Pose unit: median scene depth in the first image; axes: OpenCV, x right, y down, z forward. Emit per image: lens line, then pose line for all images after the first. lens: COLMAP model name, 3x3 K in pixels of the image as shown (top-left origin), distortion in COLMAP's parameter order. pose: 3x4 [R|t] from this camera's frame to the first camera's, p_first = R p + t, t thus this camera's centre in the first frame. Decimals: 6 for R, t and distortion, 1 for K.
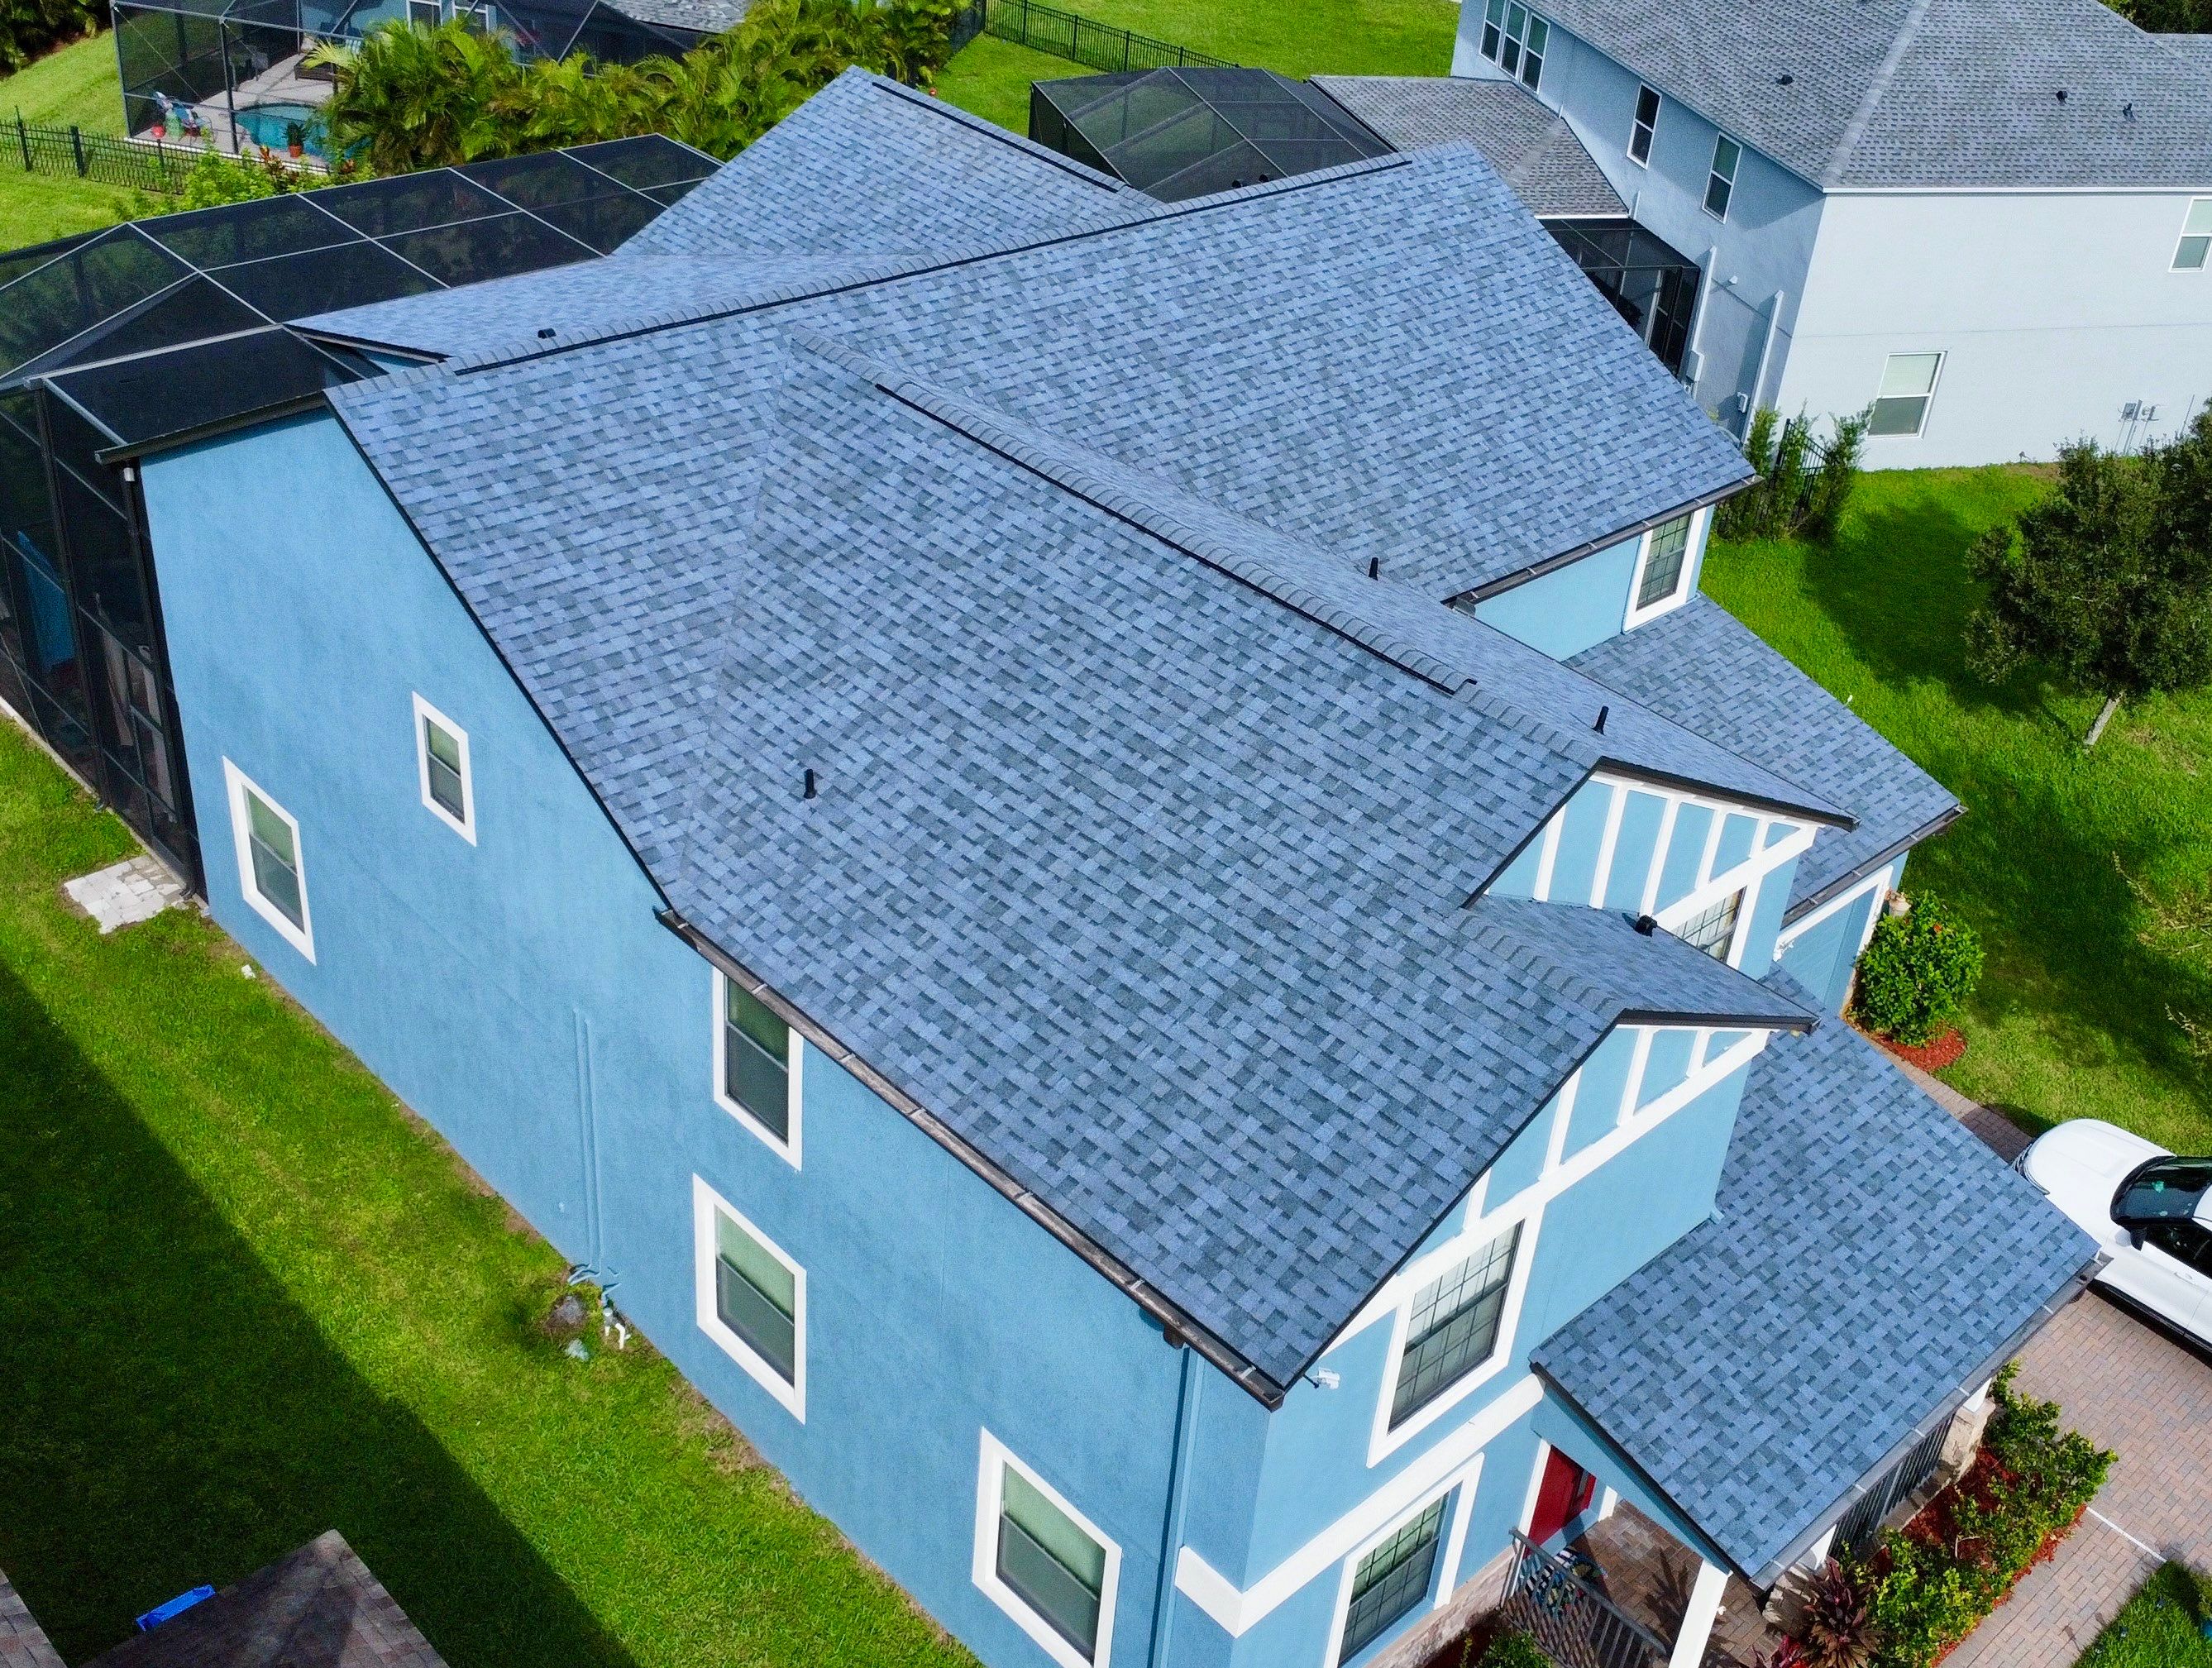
lens RADIAL K [[2447.8, 0, 1238.5], [0, 2447.8, 858.1], [0, 0, 1]] dist [-0.030045, 0.000000]
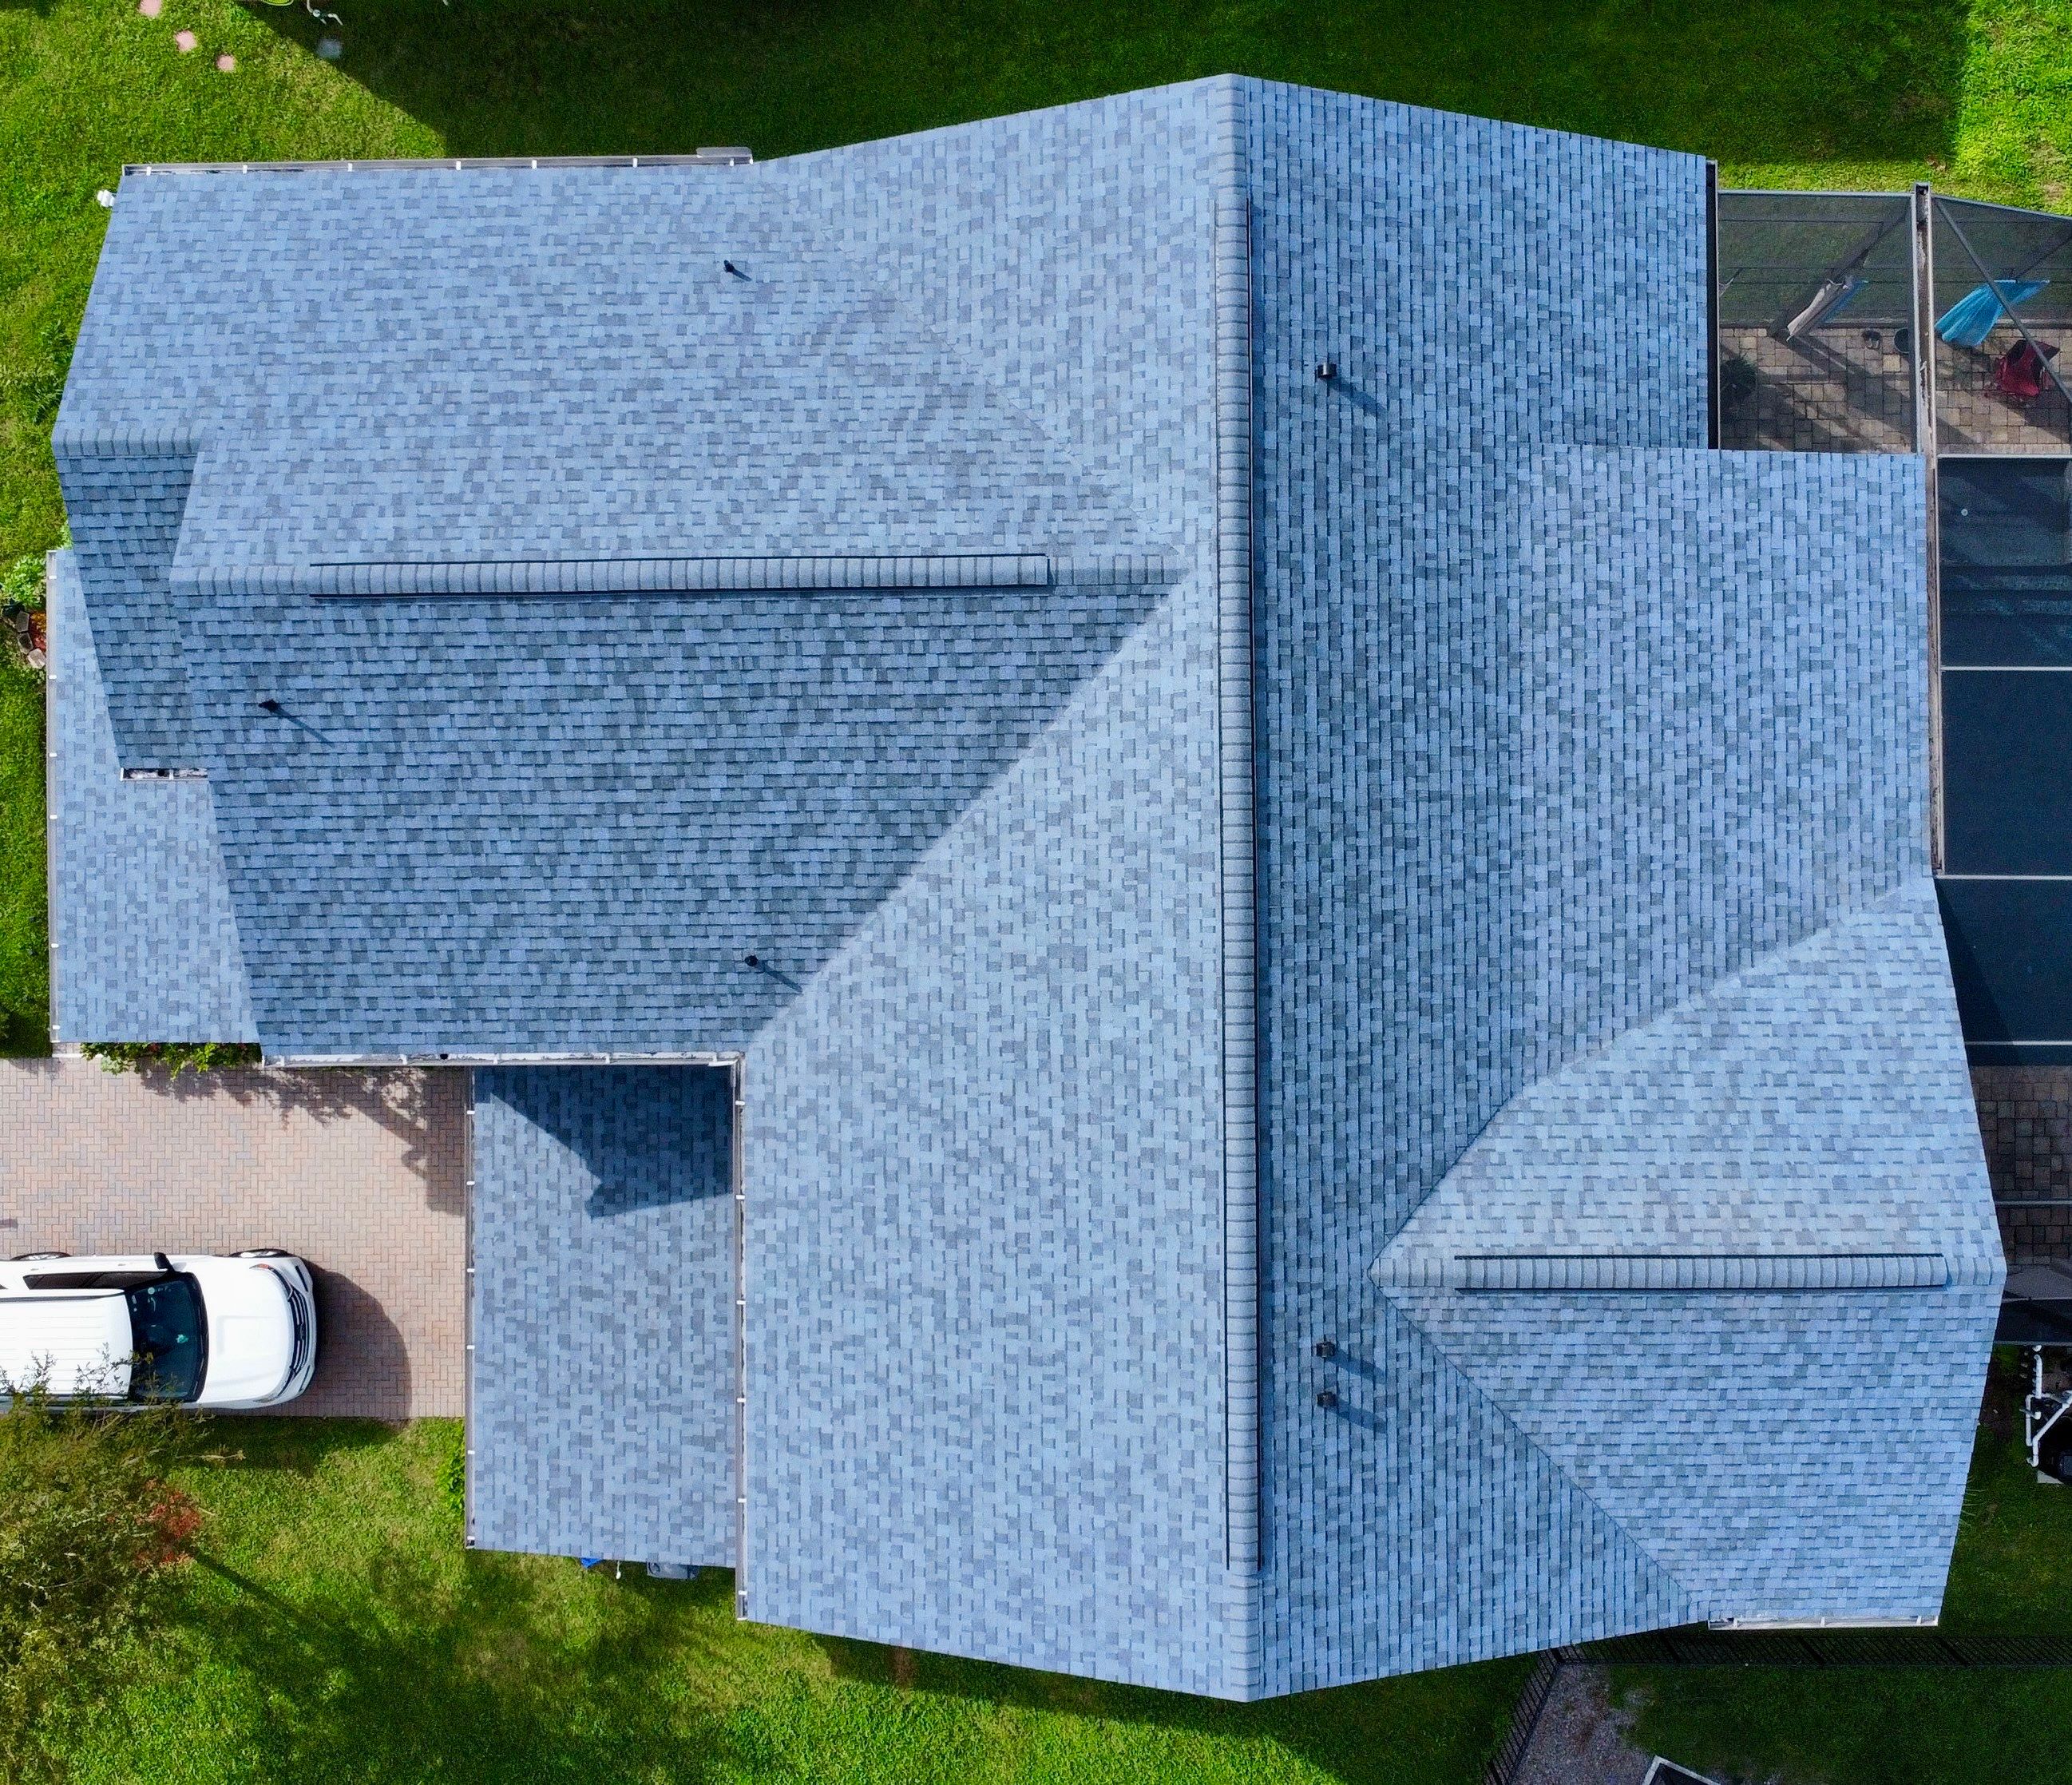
lens RADIAL K [[2328.0, 0, 1108.2], [0, 2328.0, 841.7], [0, 0, 1]] dist [-0.026921, 0.000000]
pose [[-0.706250, 0.697789, -0.119589, 0.038822], [-0.441243, -0.301752, 0.845134, -1.244642], [0.553638, 0.649644, 0.521006, 0.682765]]
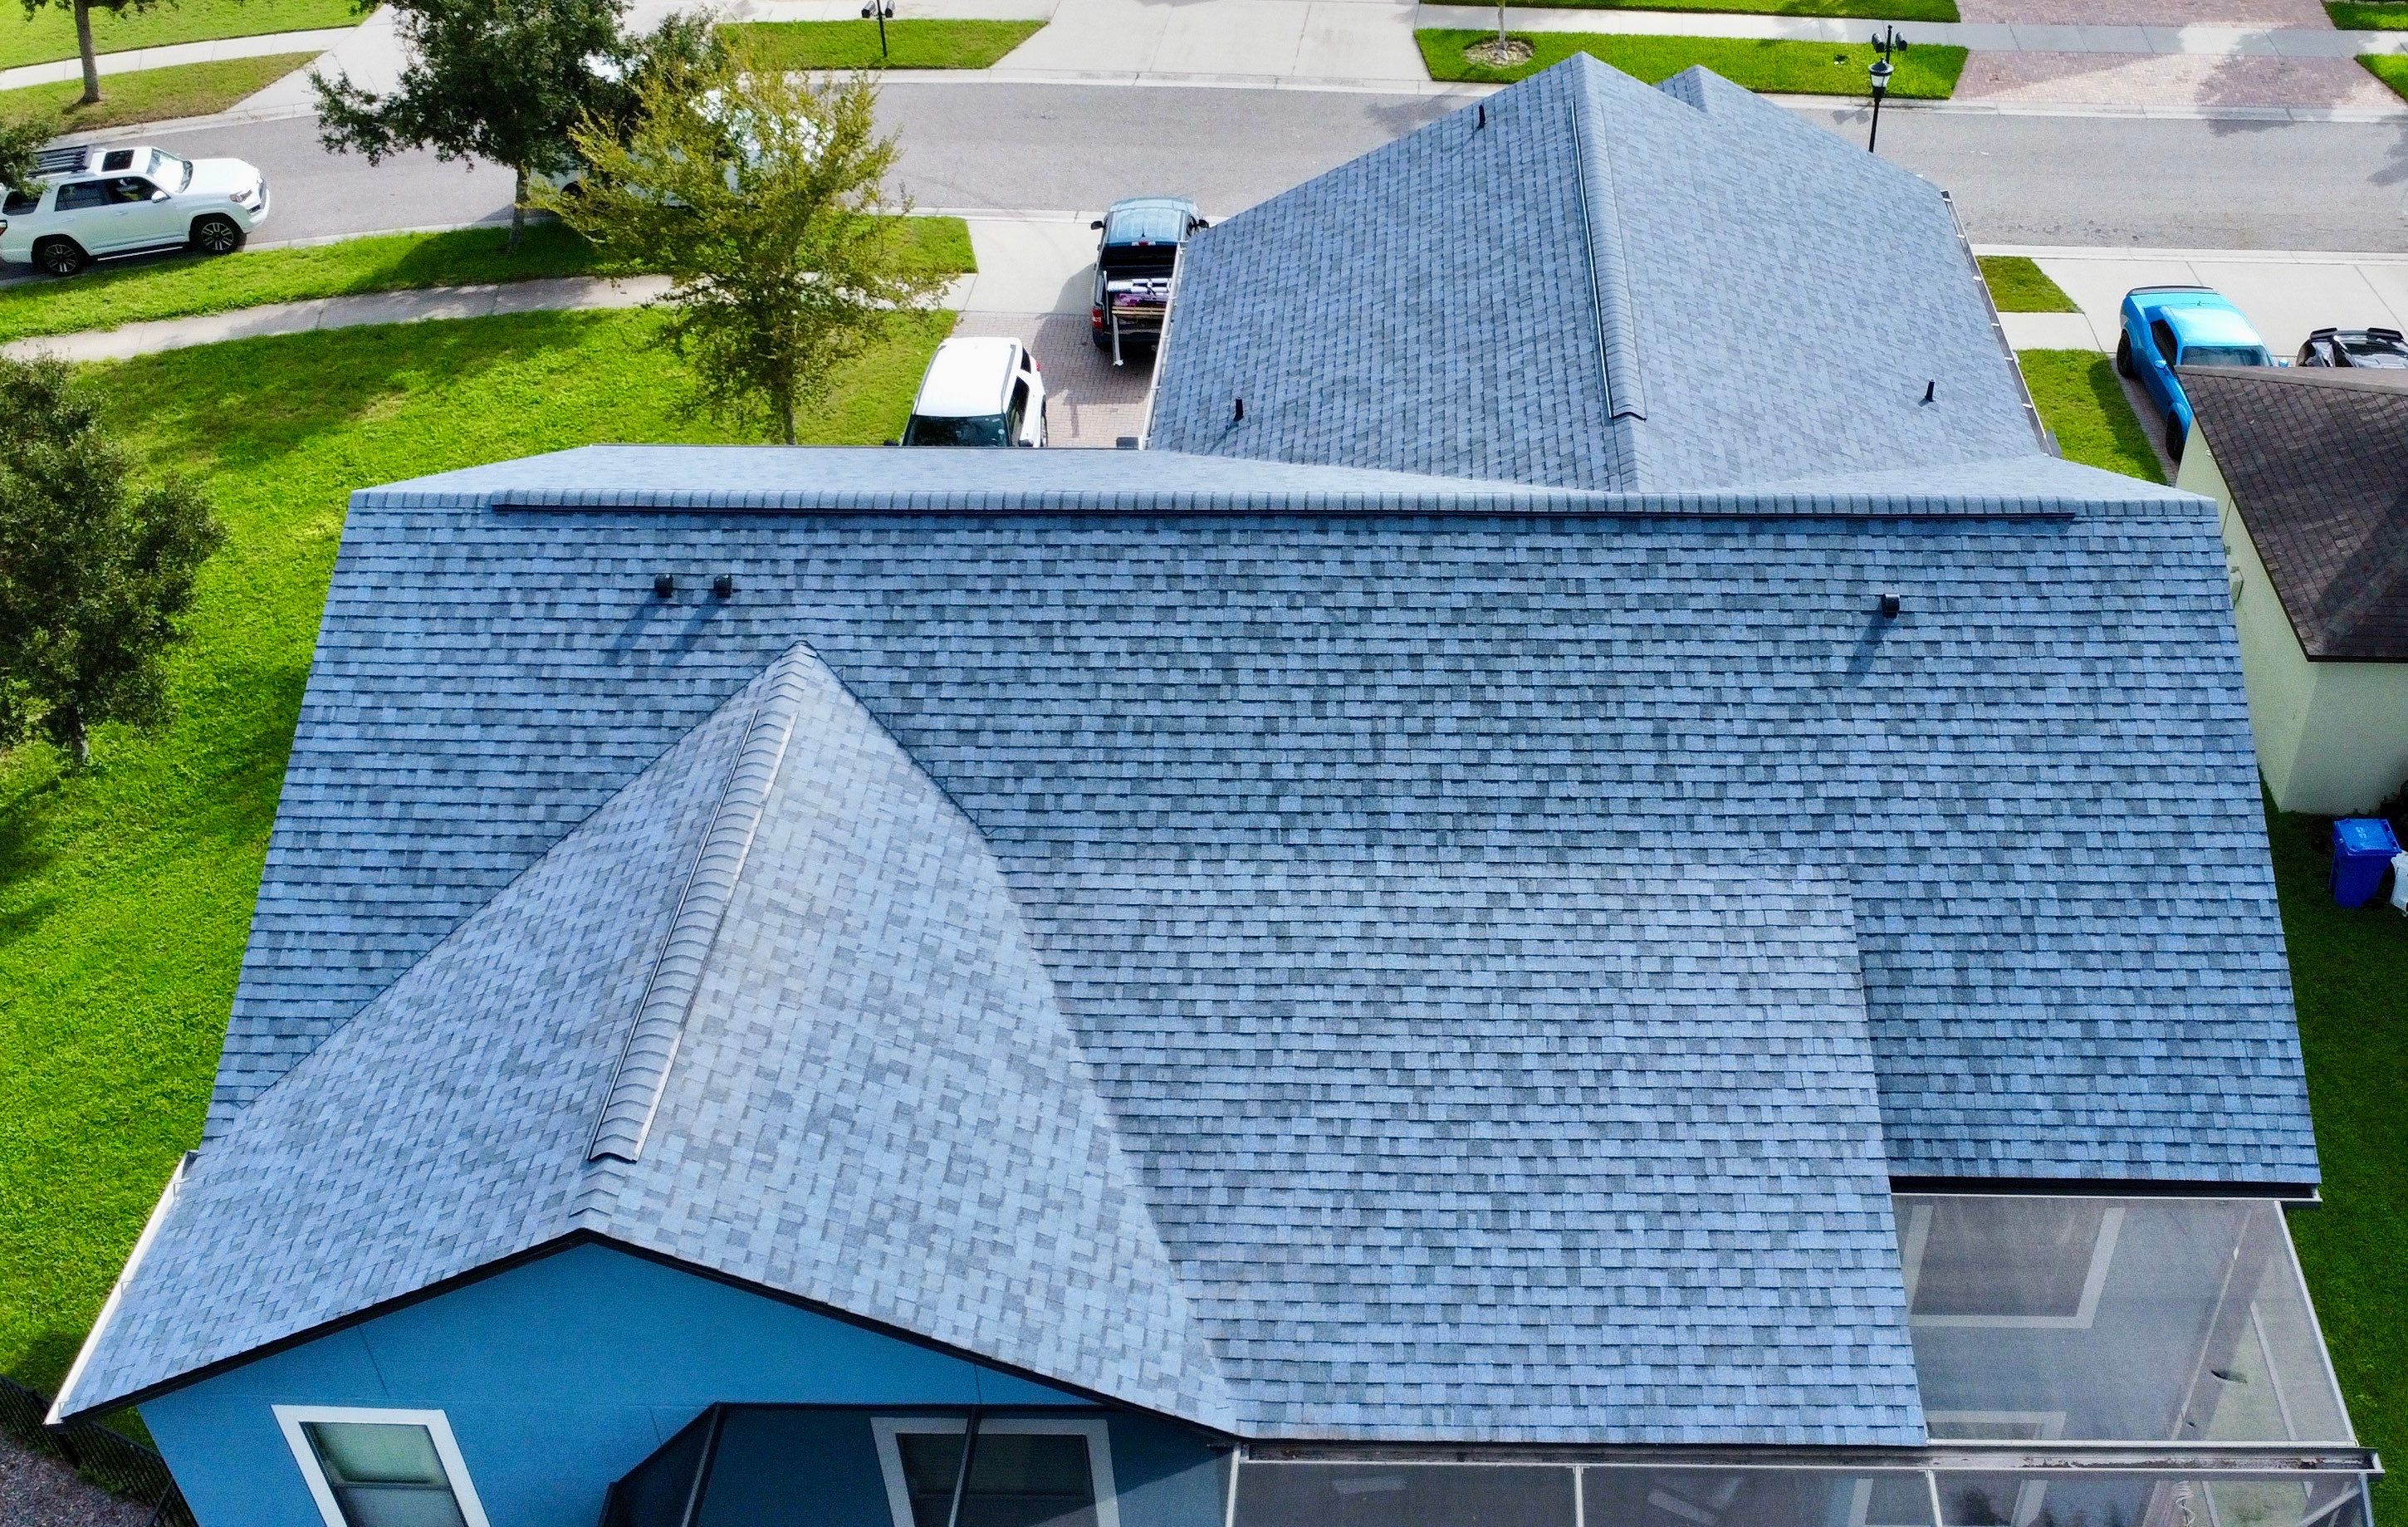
lens RADIAL K [[2411.4, 0, 1419.8], [0, 2411.4, 785.9], [0, 0, 1]] dist [-0.026427, 0.000000]
pose [[-0.690659, -0.529308, 0.492771, -0.728723], [0.327351, 0.378769, 0.865664, -1.141673], [-0.644849, 0.759188, -0.088331, 1.457010]]
